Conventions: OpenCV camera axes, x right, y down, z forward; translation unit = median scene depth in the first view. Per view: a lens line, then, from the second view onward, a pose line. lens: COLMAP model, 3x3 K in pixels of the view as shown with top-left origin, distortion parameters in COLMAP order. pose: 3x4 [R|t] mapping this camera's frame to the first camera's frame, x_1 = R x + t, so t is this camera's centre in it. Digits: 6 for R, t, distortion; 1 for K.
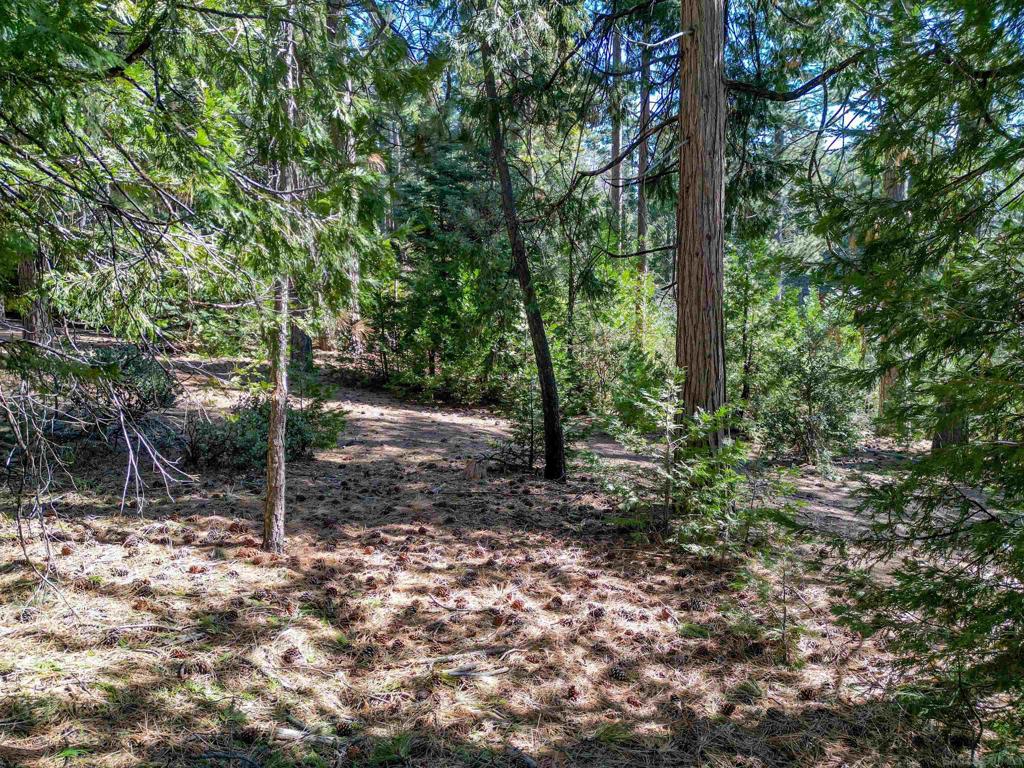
lens RADIAL K [[712.4, 0, 512.0], [0, 712.4, 384.0], [0, 0, 1]] dist [0.099343, -0.000931]
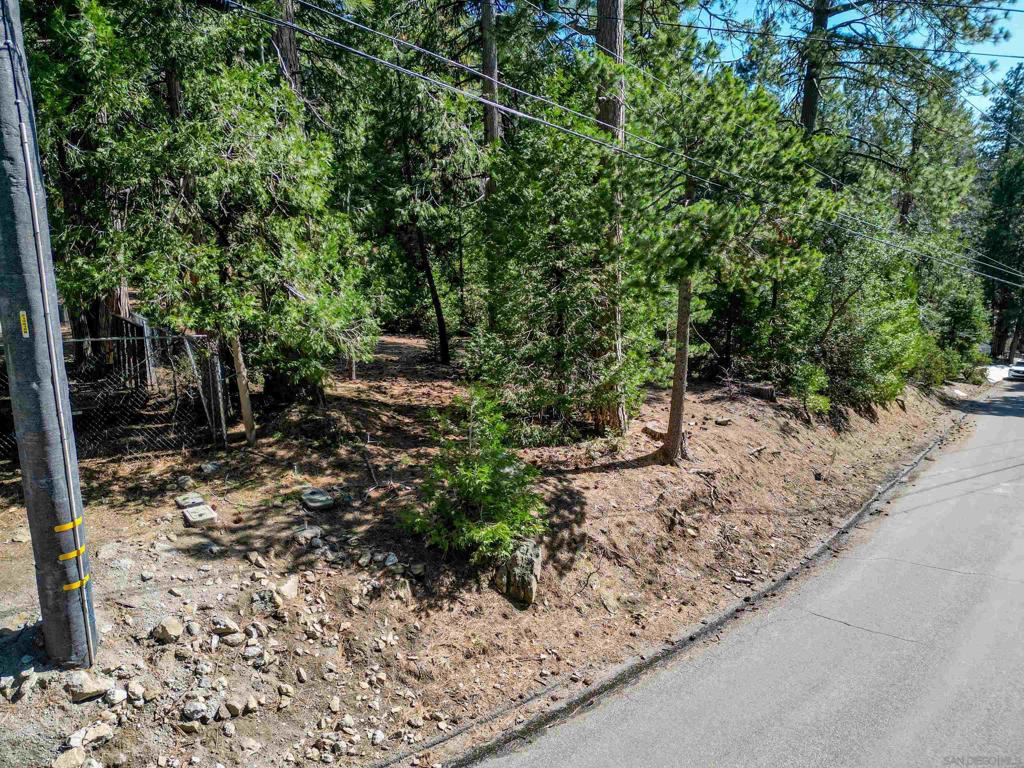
lens RADIAL K [[712.4, 0, 512.0], [0, 712.4, 384.0], [0, 0, 1]] dist [0.099343, -0.000931]
pose [[0.992924, -0.032739, 0.114146, 0.003566], [0.019313, 0.992968, 0.116797, -0.047013], [-0.117167, -0.113766, 0.986574, -0.882436]]
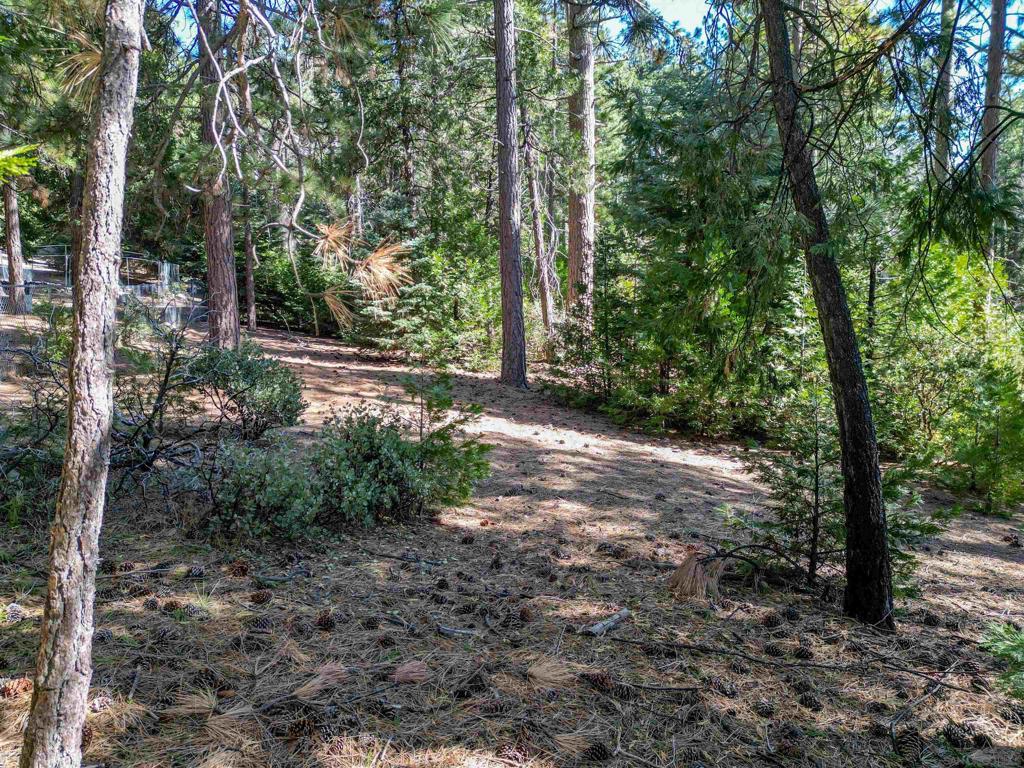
lens RADIAL K [[712.5, 0, 477.0], [0, 712.5, 383.8], [0, 0, 1]] dist [0.005406, -0.000980]
pose [[0.919928, 0.027820, -0.391099, 0.001025], [-0.038441, 0.999073, -0.019353, -0.002927], [0.390198, 0.032838, 0.920145, 0.278625]]
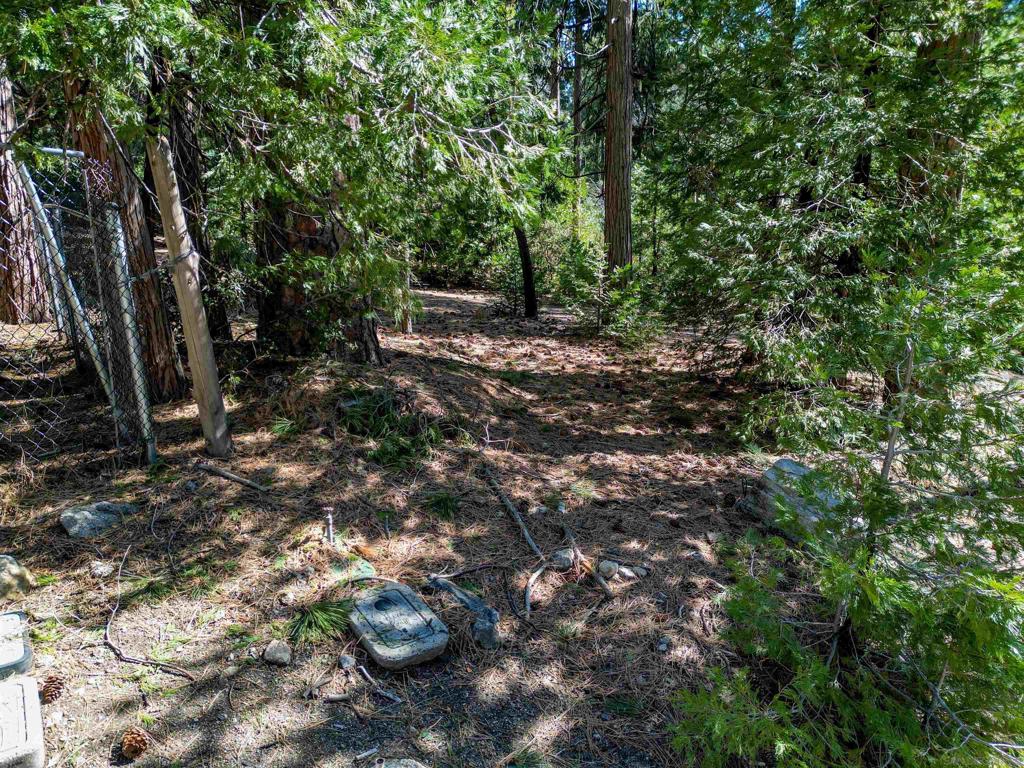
lens RADIAL K [[712.4, 0, 512.0], [0, 712.4, 384.0], [0, 0, 1]] dist [0.099343, -0.000931]
pose [[0.995050, -0.031648, 0.094204, -0.091303], [0.018397, 0.990214, 0.138337, 0.035432], [-0.097660, -0.135919, 0.985895, -0.400856]]
